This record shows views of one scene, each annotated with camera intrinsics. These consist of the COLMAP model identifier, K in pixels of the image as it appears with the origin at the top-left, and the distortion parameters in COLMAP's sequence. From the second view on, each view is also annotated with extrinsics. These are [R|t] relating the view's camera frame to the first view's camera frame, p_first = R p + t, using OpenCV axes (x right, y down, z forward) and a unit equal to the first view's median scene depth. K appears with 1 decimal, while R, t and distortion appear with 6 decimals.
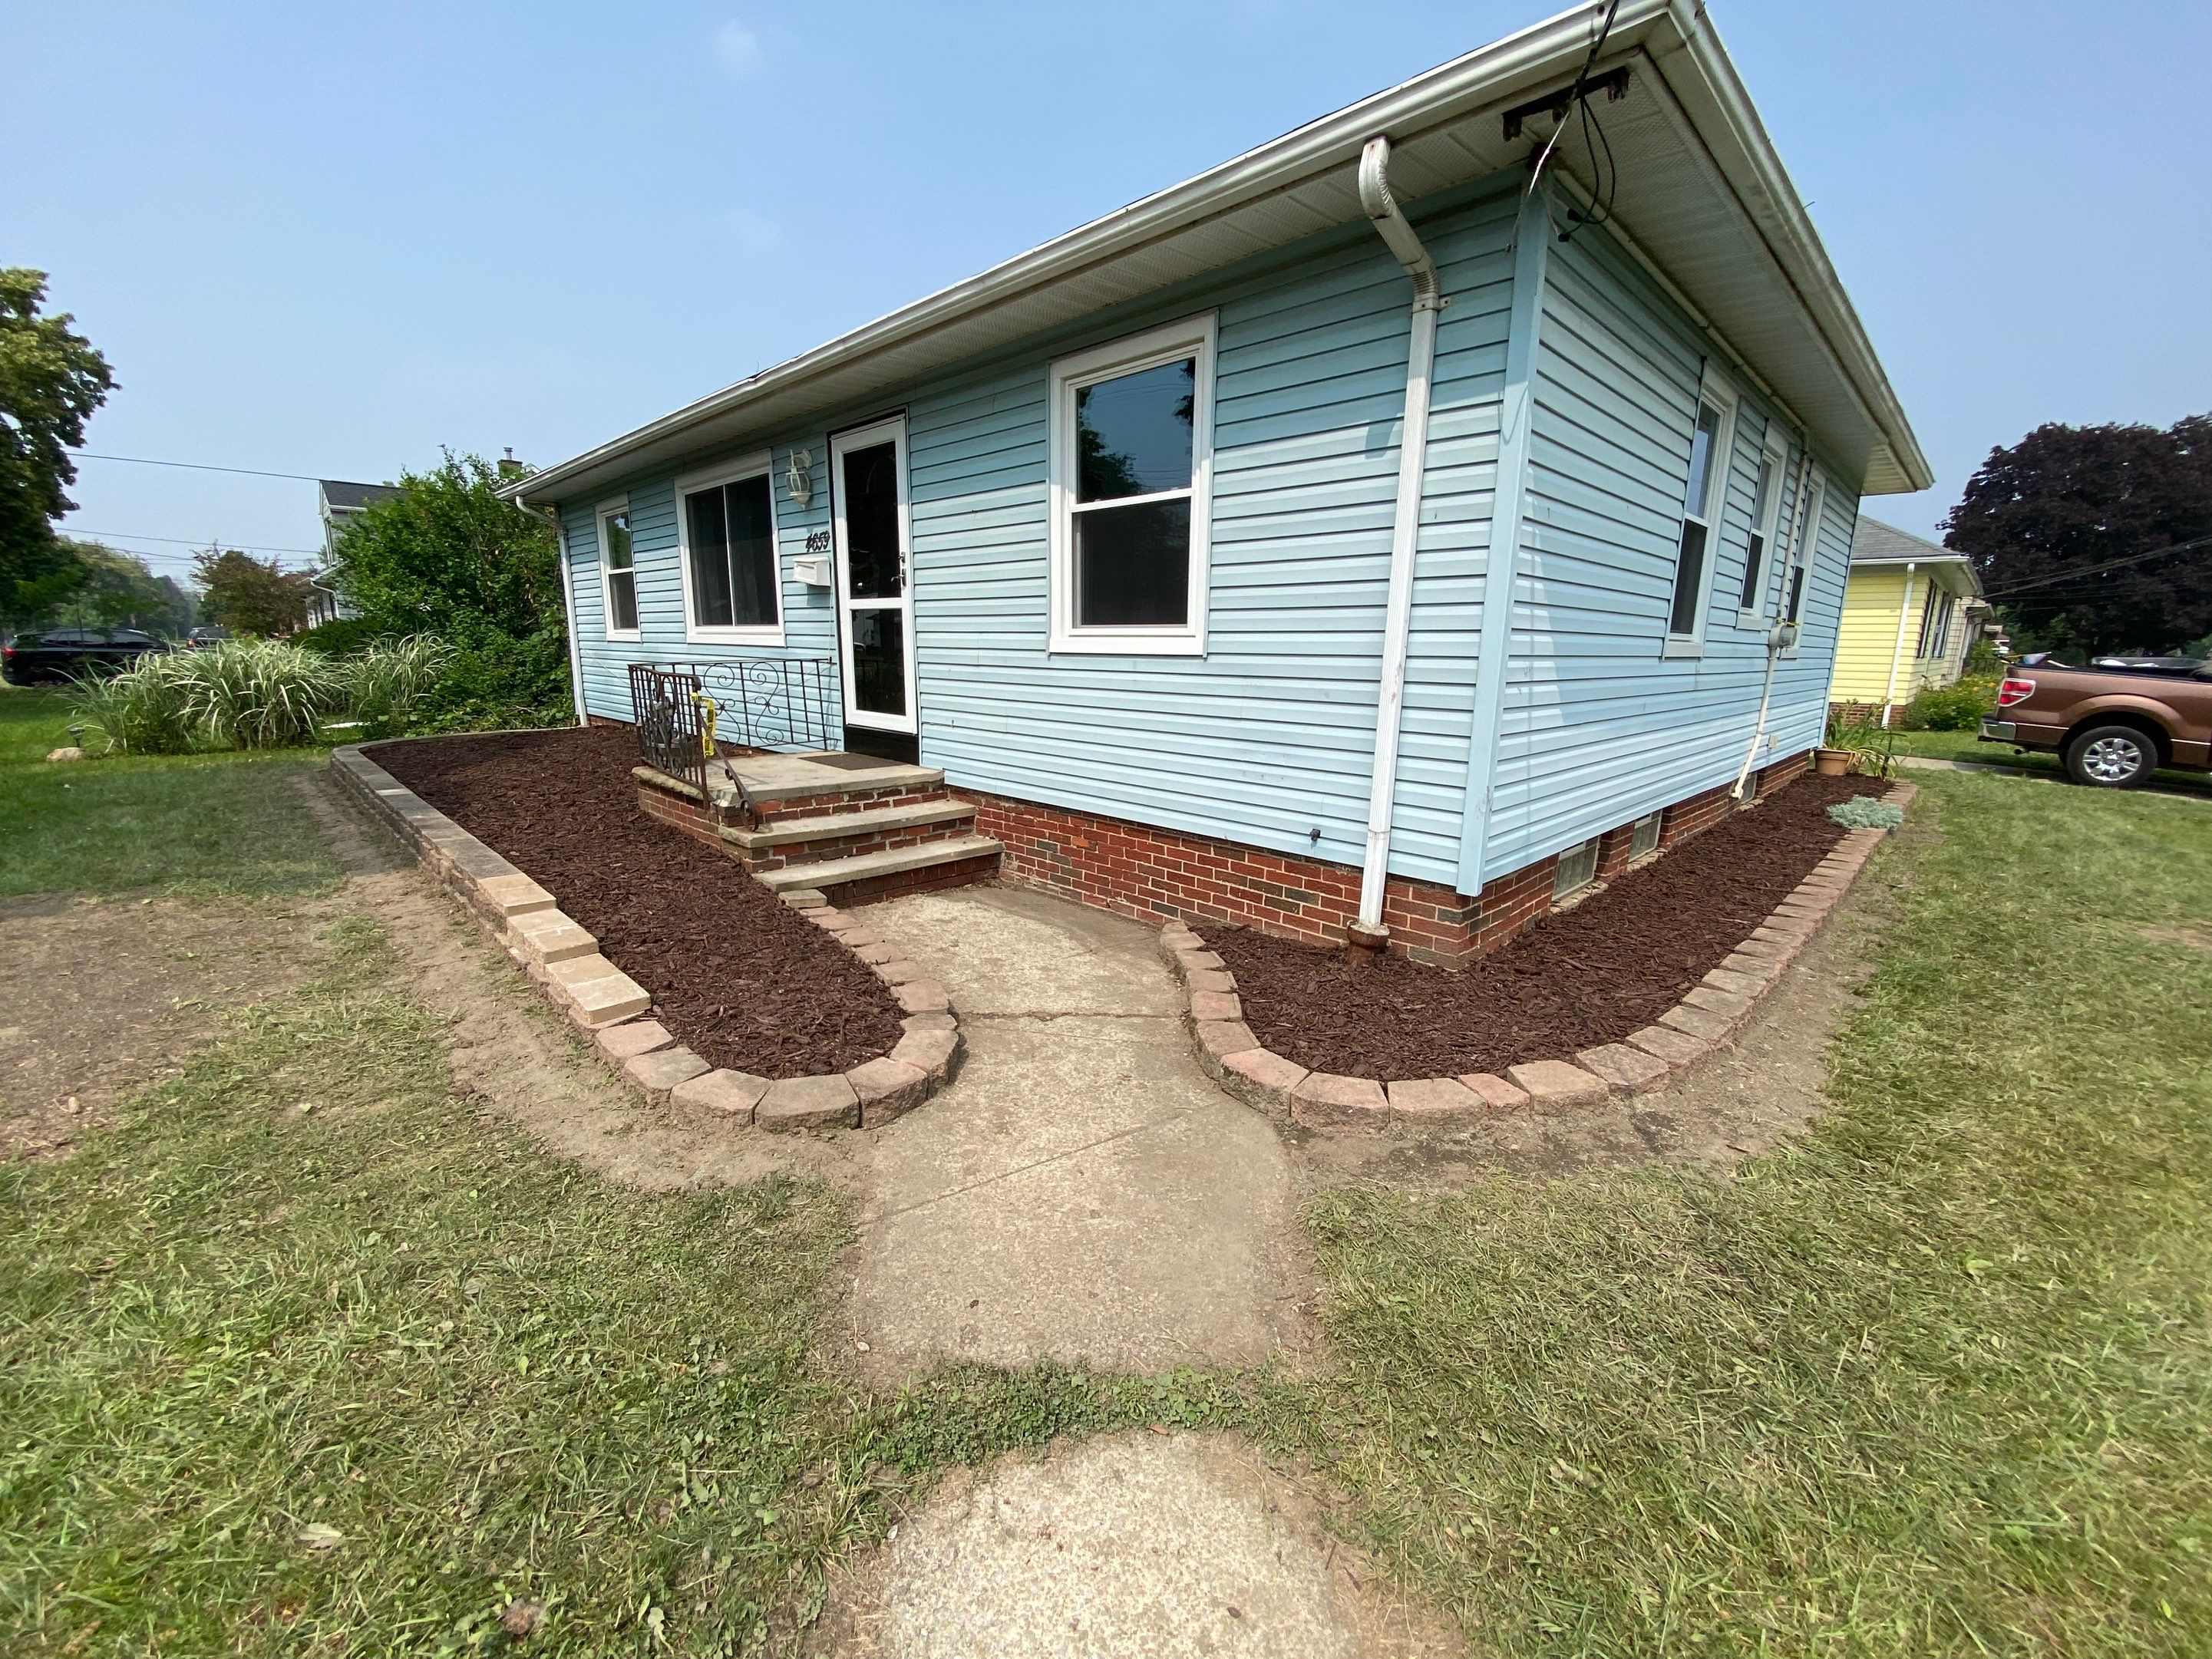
lens RADIAL K [[886.3, 0, 1119.8], [0, 886.3, 857.2], [0, 0, 1]] dist [0.003029, -0.001154]
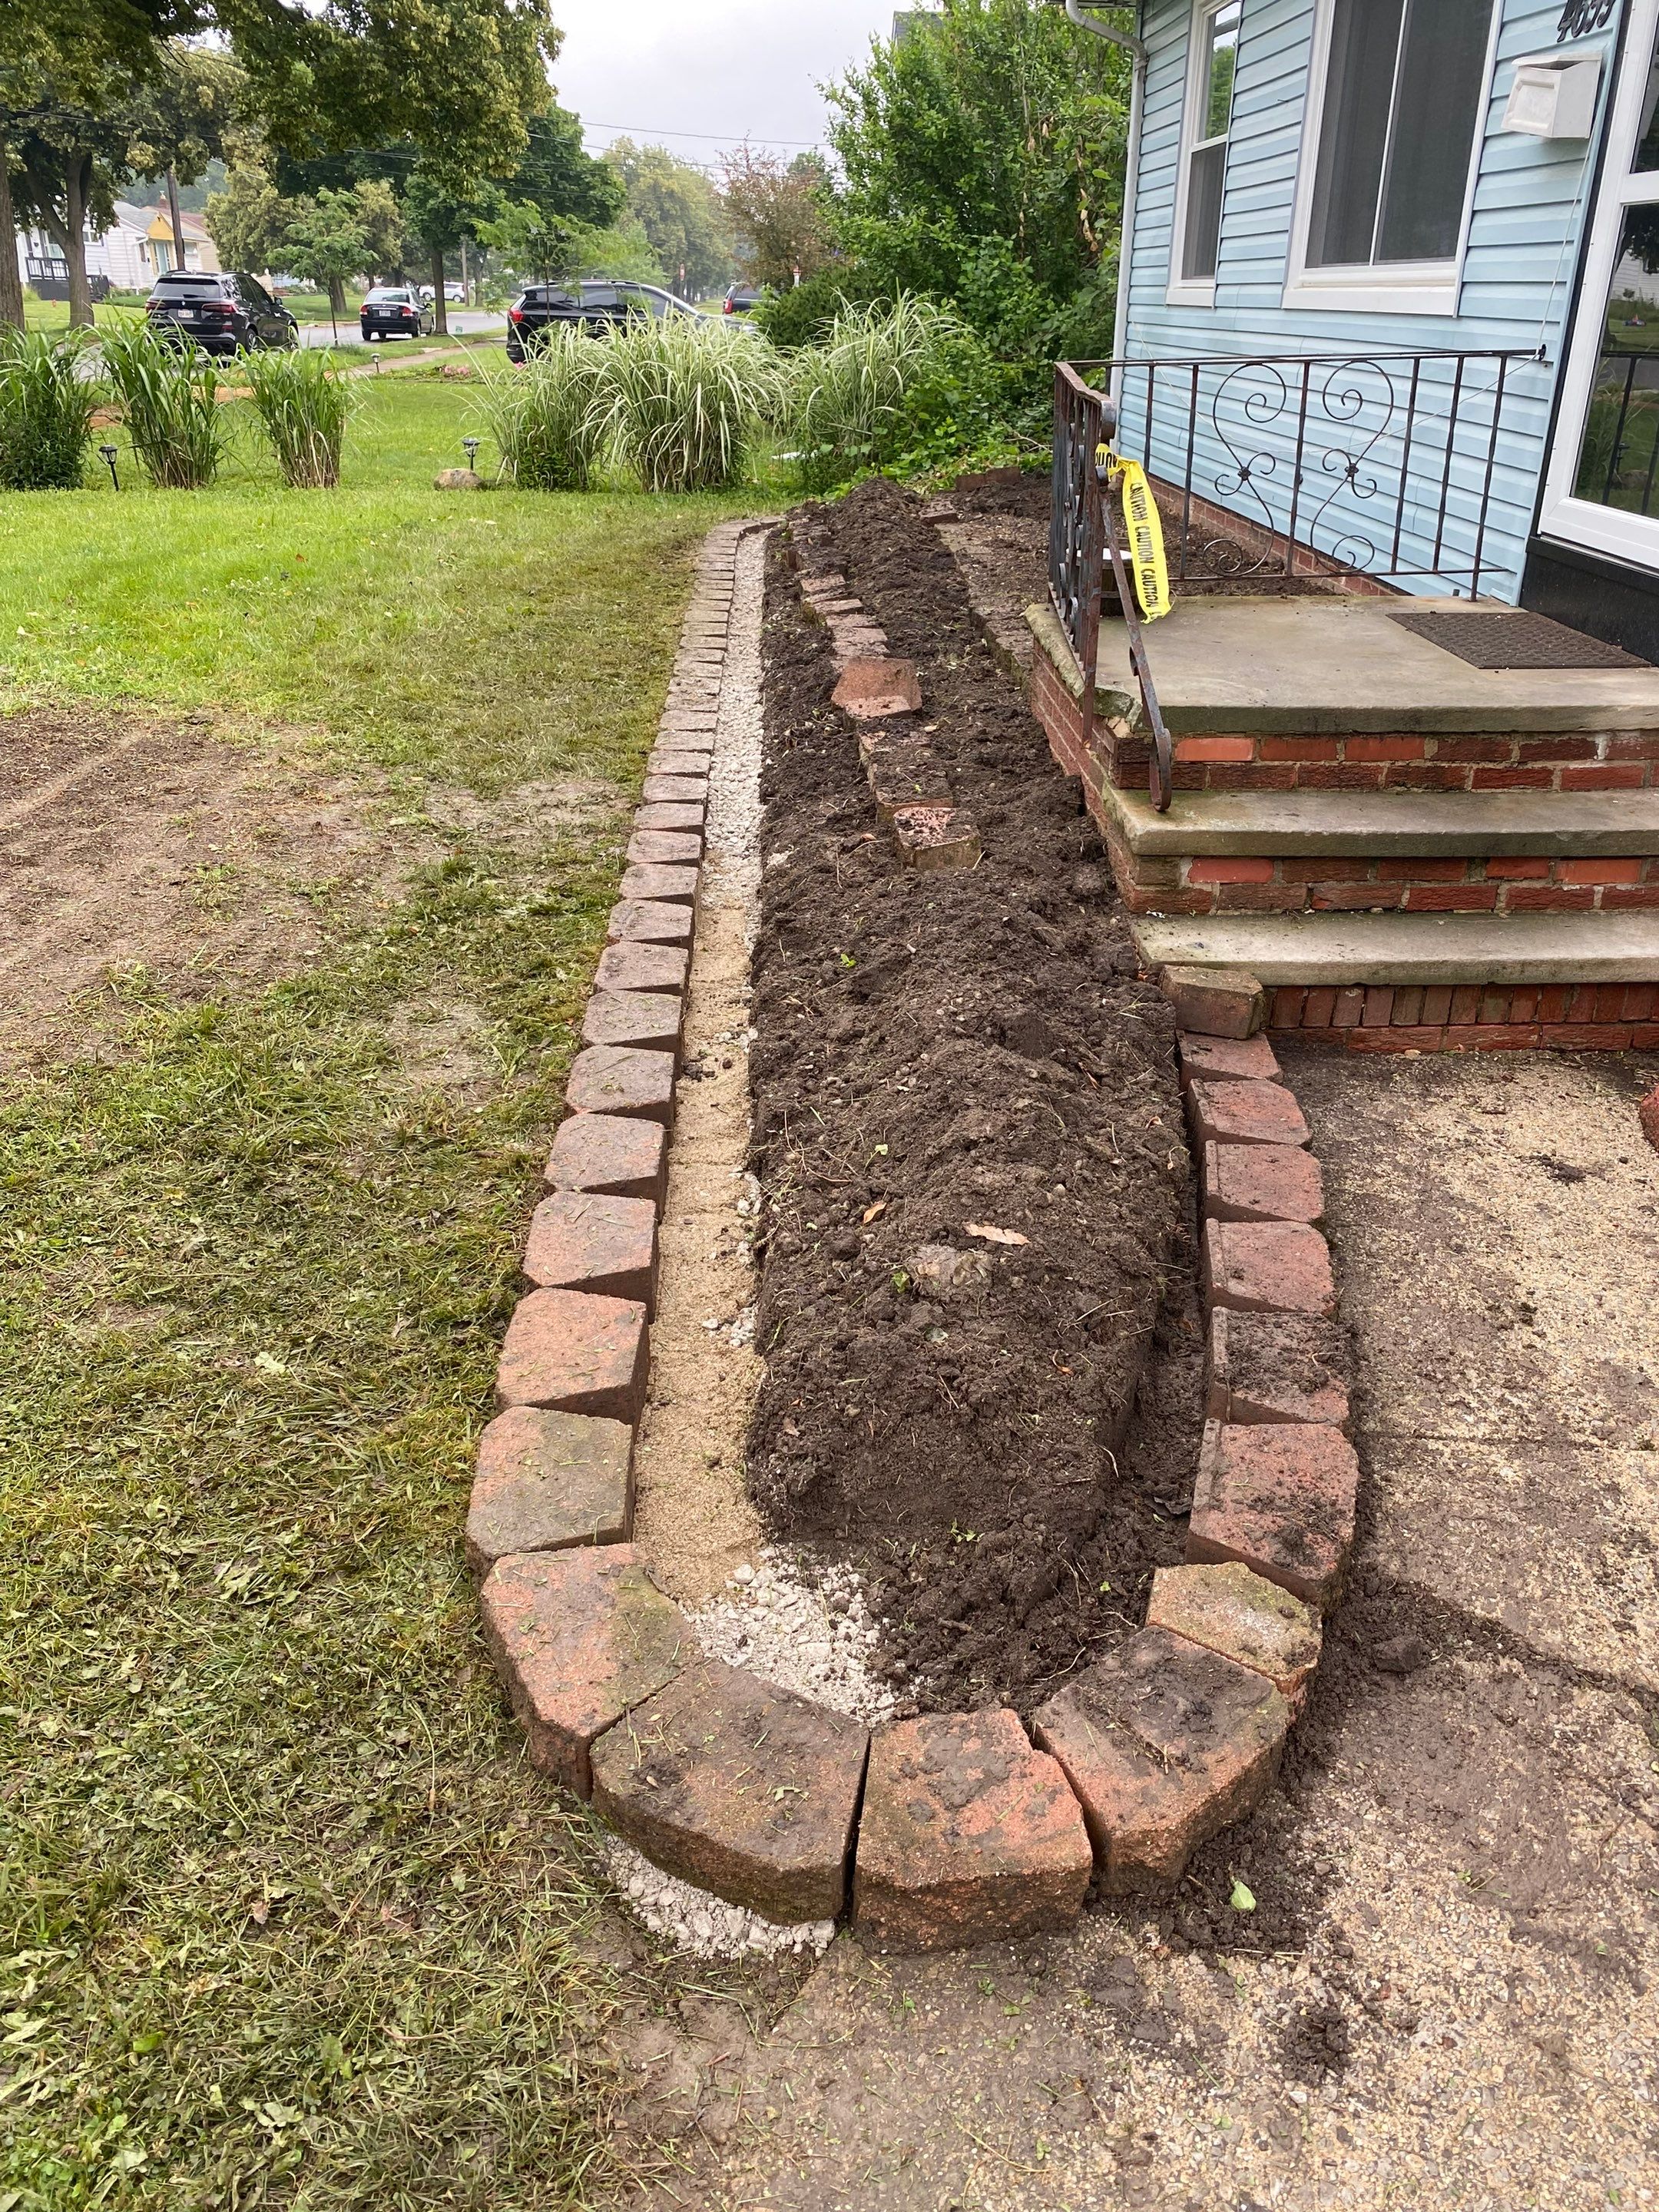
lens RADIAL K [[1690.0, 0, 837.4], [0, 1690.0, 1111.5], [0, 0, 1]] dist [0.000144, -0.009146]
pose [[0.724291, 0.291425, -0.624880, -0.000121], [-0.156917, 0.952175, 0.262184, -0.064864], [0.671402, -0.091843, 0.735381, 0.277122]]
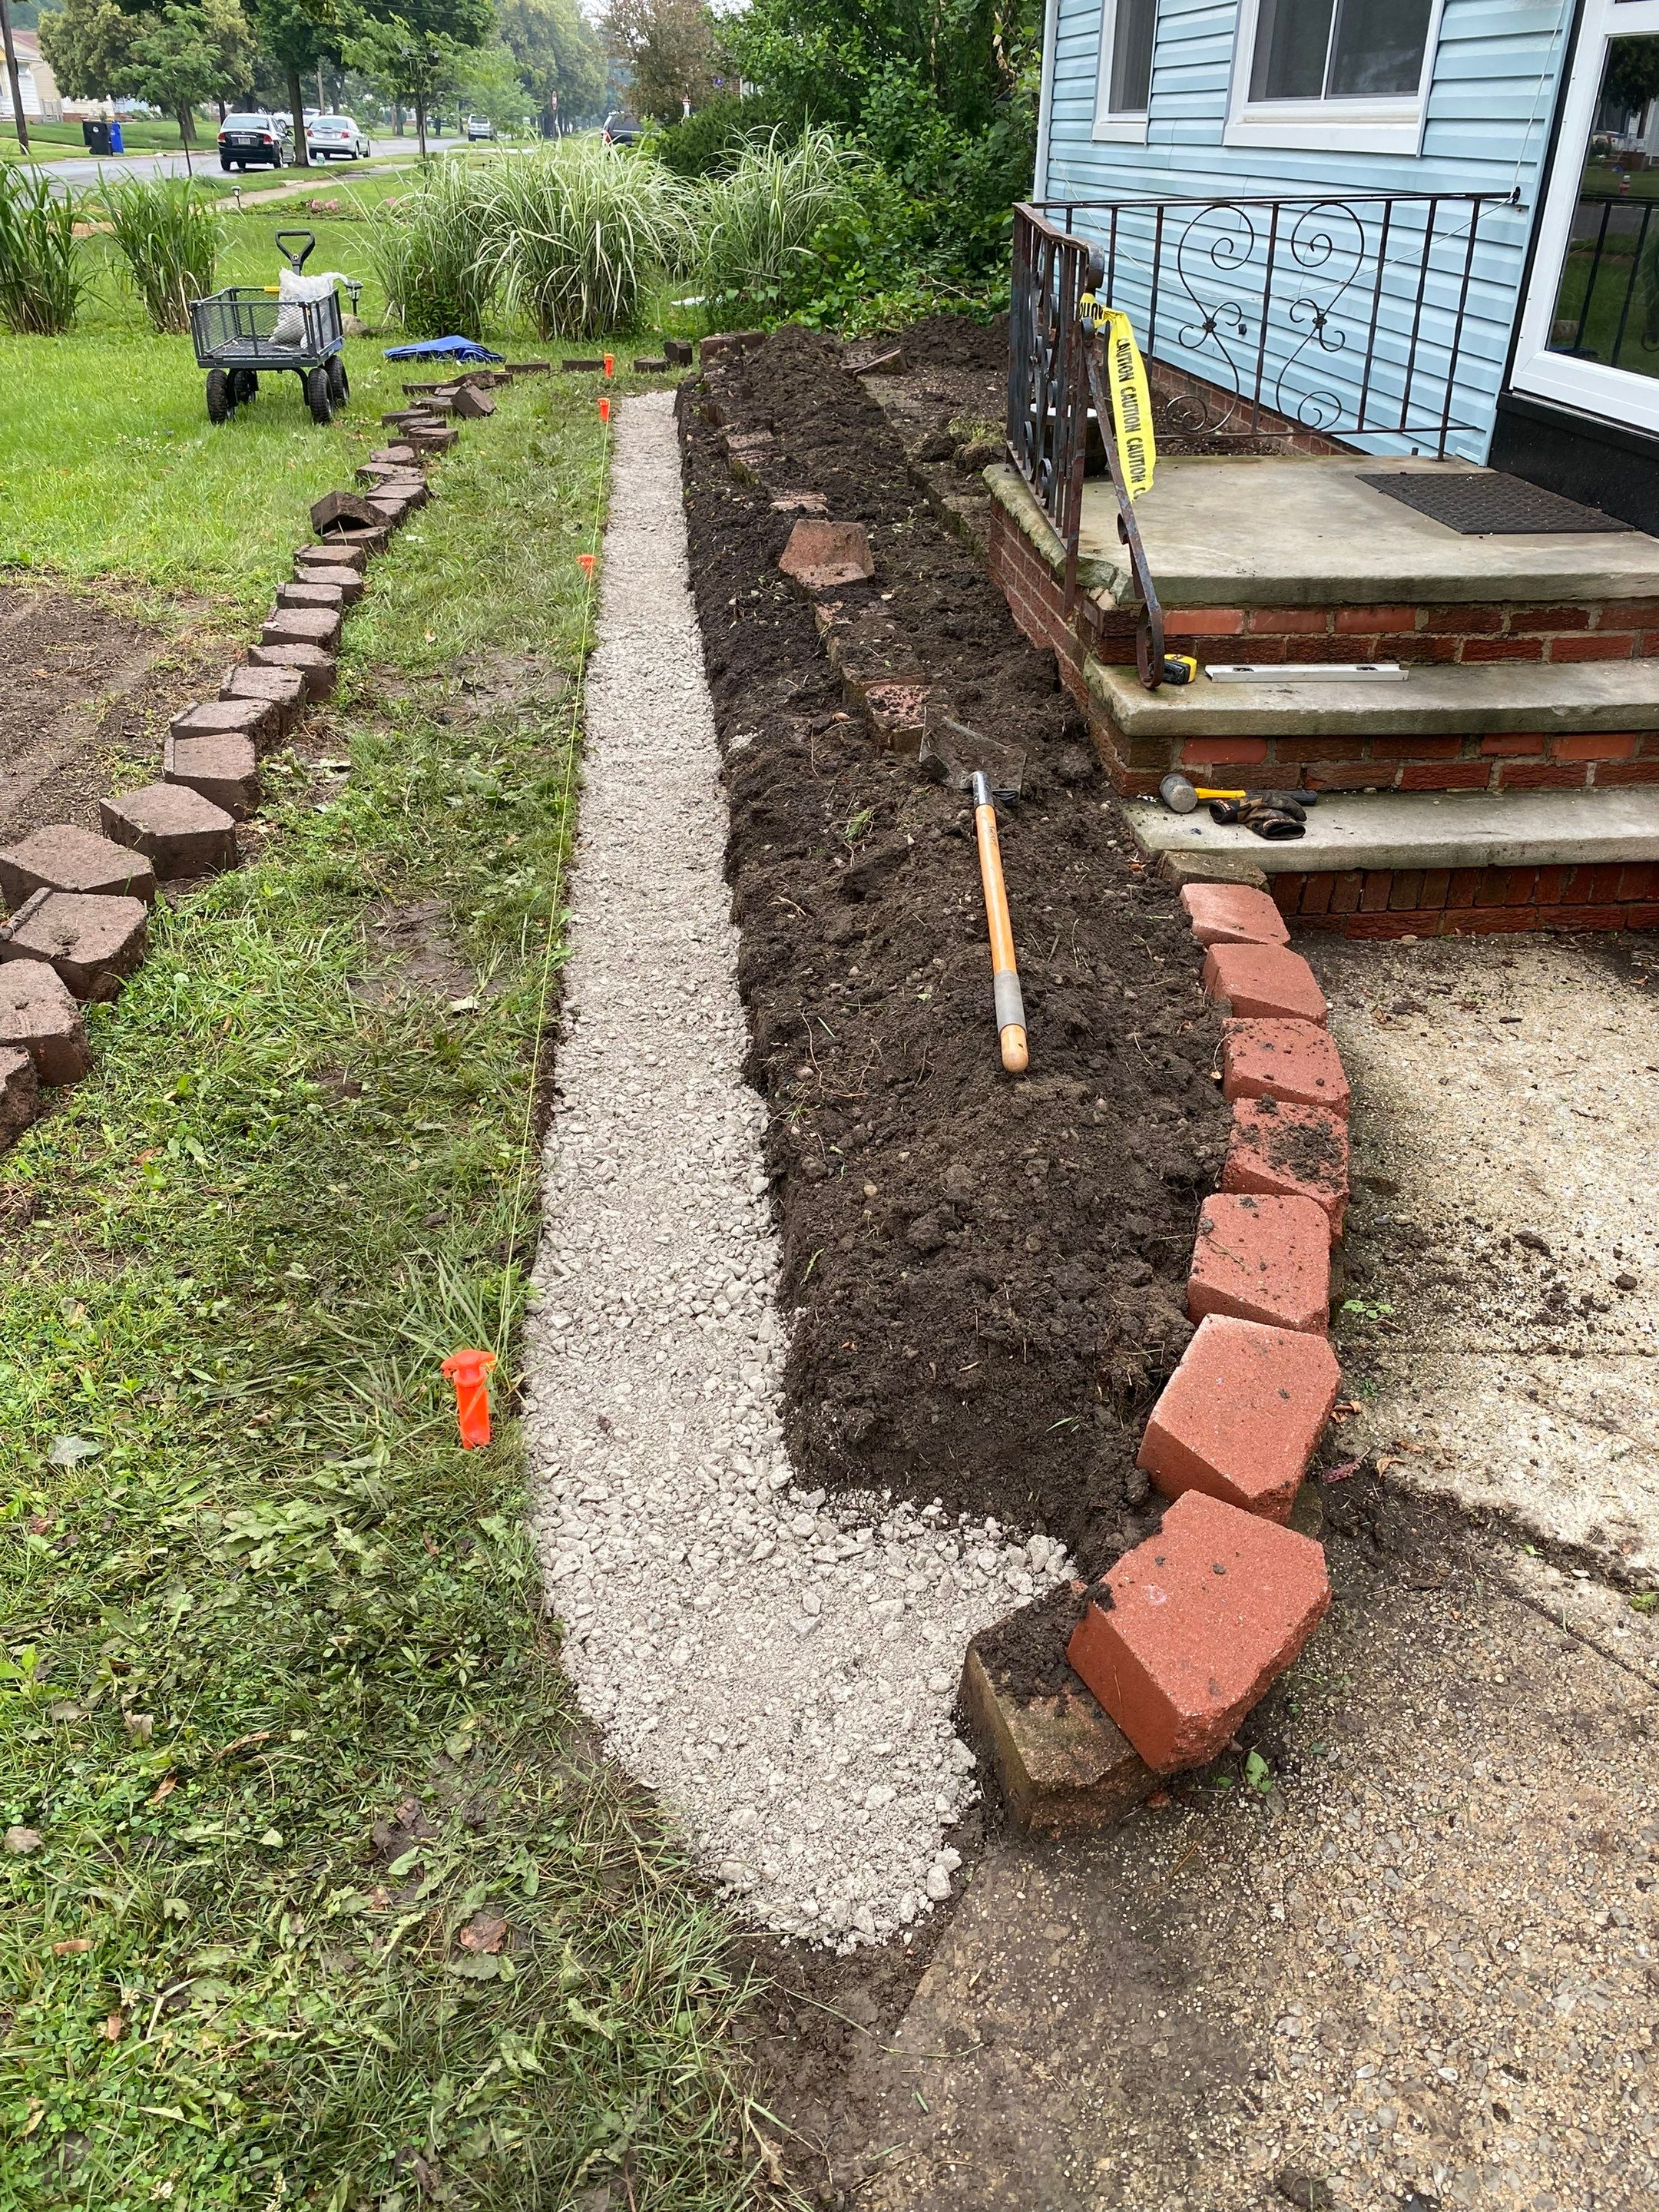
lens RADIAL K [[1690.0, 0, 849.9], [0, 1690.0, 1102.4], [0, 0, 1]] dist [0.000144, -0.009146]
pose [[0.770113, 0.316755, -0.553708, -0.042058], [-0.153422, 0.934499, 0.321206, -0.064618], [0.619183, -0.162414, 0.768267, 0.278204]]
